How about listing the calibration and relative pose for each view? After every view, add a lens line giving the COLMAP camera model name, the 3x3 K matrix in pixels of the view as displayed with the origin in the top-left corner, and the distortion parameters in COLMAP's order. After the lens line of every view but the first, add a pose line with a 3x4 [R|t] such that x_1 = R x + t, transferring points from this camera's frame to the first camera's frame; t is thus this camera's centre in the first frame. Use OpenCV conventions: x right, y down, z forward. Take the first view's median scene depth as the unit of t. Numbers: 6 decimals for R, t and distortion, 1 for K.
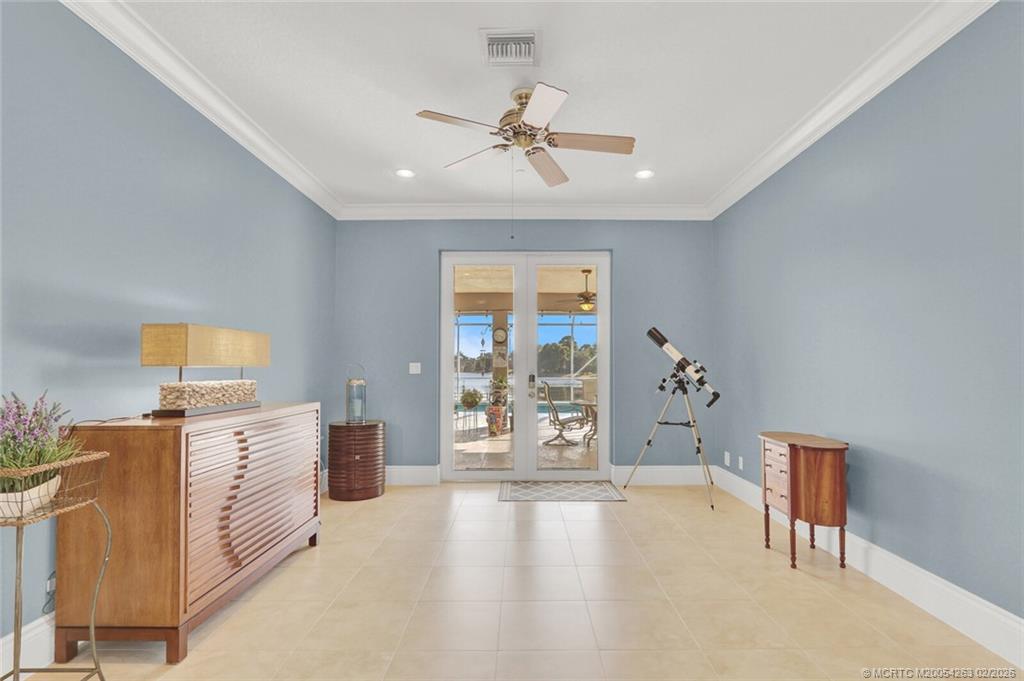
lens RADIAL K [[497.9, 0, 523.1], [0, 497.9, 354.8], [0, 0, 1]] dist [-0.002293, -0.000136]
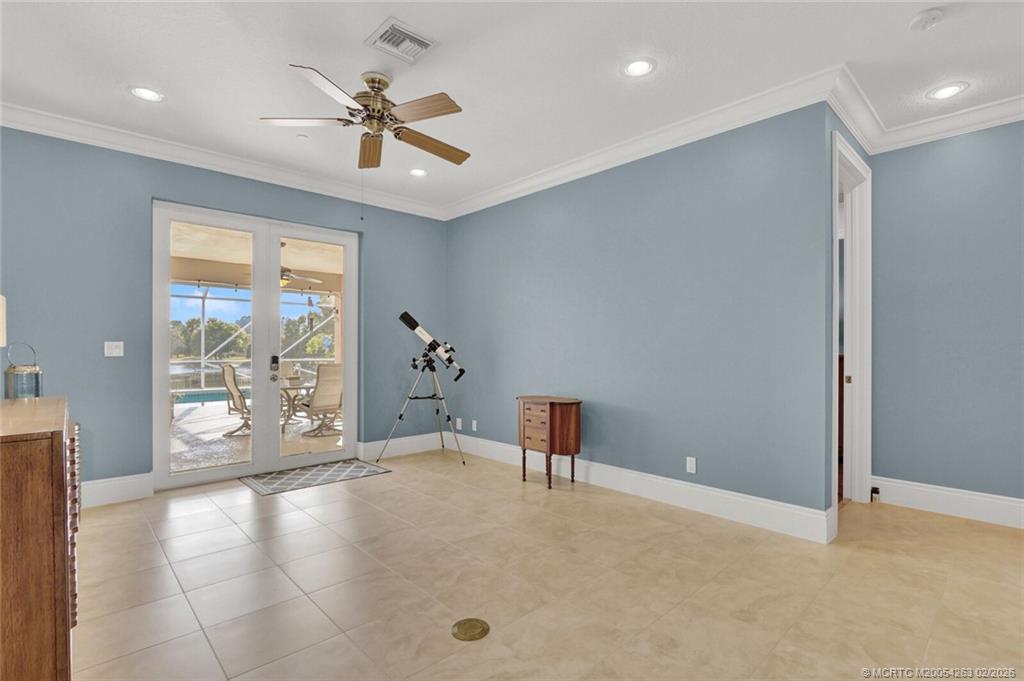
lens RADIAL K [[497.9, 0, 532.5], [0, 497.9, 355.4], [0, 0, 1]] dist [-0.002293, -0.000136]
pose [[0.711508, -0.009550, 0.702613, -0.314658], [-0.017808, 0.999341, 0.031617, 0.001564], [-0.702453, -0.035007, 0.710869, 0.022309]]
